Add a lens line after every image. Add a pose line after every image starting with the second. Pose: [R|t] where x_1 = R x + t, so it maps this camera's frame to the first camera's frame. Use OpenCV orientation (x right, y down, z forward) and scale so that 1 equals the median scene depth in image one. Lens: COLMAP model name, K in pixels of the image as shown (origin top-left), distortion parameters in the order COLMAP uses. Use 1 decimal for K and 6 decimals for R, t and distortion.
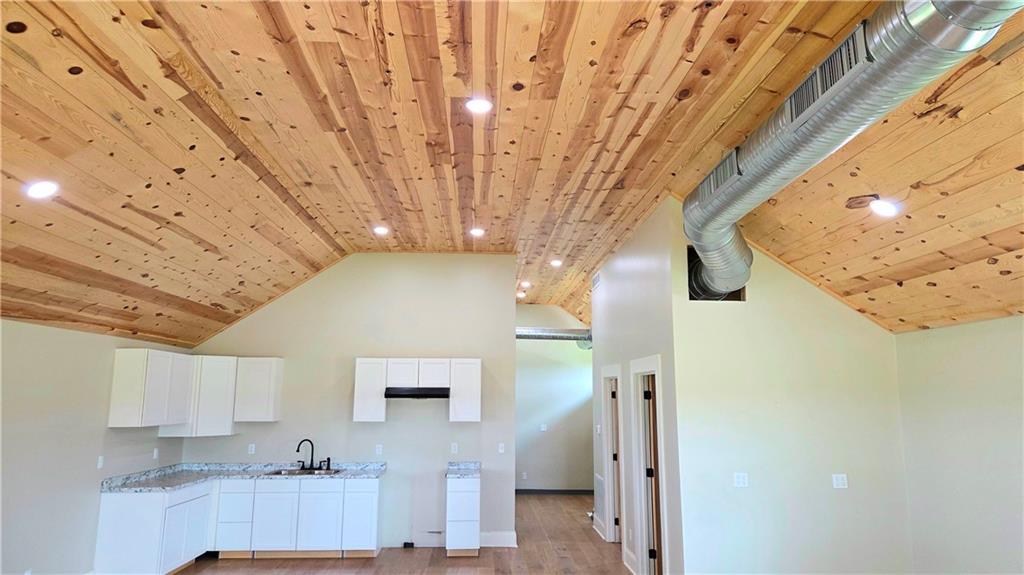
lens RADIAL K [[670.0, 0, 512.0], [0, 670.0, 287.5], [0, 0, 1]] dist [0.047156, 0.000061]
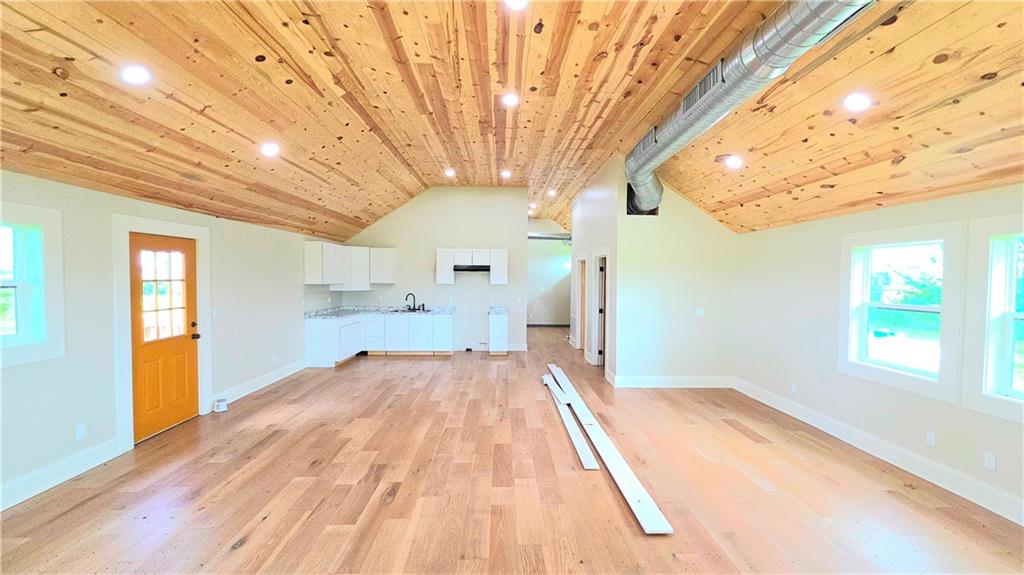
lens RADIAL K [[413.2, 0, 520.9], [0, 413.2, 289.9], [0, 0, 1]] dist [0.010864, 0.000014]
pose [[0.999985, 0.004856, -0.002391, -0.014604], [-0.004311, 0.981661, 0.190587, 0.007479], [0.003272, -0.190574, 0.981667, -0.126488]]
